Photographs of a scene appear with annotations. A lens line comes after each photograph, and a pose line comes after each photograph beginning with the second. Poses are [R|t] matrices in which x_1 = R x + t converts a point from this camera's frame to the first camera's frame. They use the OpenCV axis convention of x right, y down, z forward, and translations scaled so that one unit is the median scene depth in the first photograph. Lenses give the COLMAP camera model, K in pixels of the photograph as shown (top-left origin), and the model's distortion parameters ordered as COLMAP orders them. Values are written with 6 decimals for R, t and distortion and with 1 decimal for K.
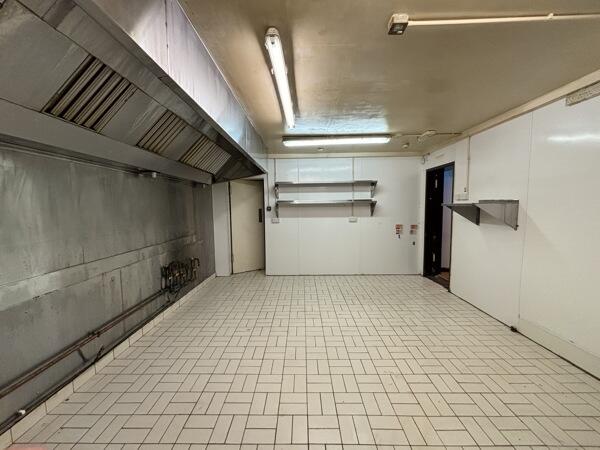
lens RADIAL K [[242.2, 0, 298.3], [0, 242.2, 224.7], [0, 0, 1]] dist [0.014709, -0.008353]
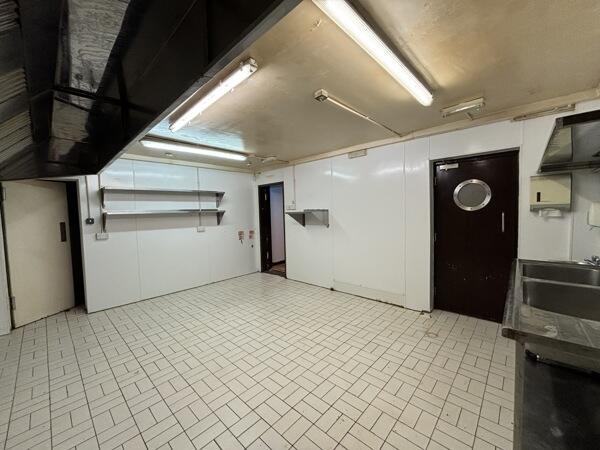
lens RADIAL K [[242.2, 0, 298.3], [0, 242.2, 224.7], [0, 0, 1]] dist [0.014709, -0.008353]
pose [[0.674971, -0.045528, 0.736439, -0.253542], [0.078738, 0.996840, -0.010539, 0.001927], [-0.733631, 0.065099, 0.676422, 0.032060]]
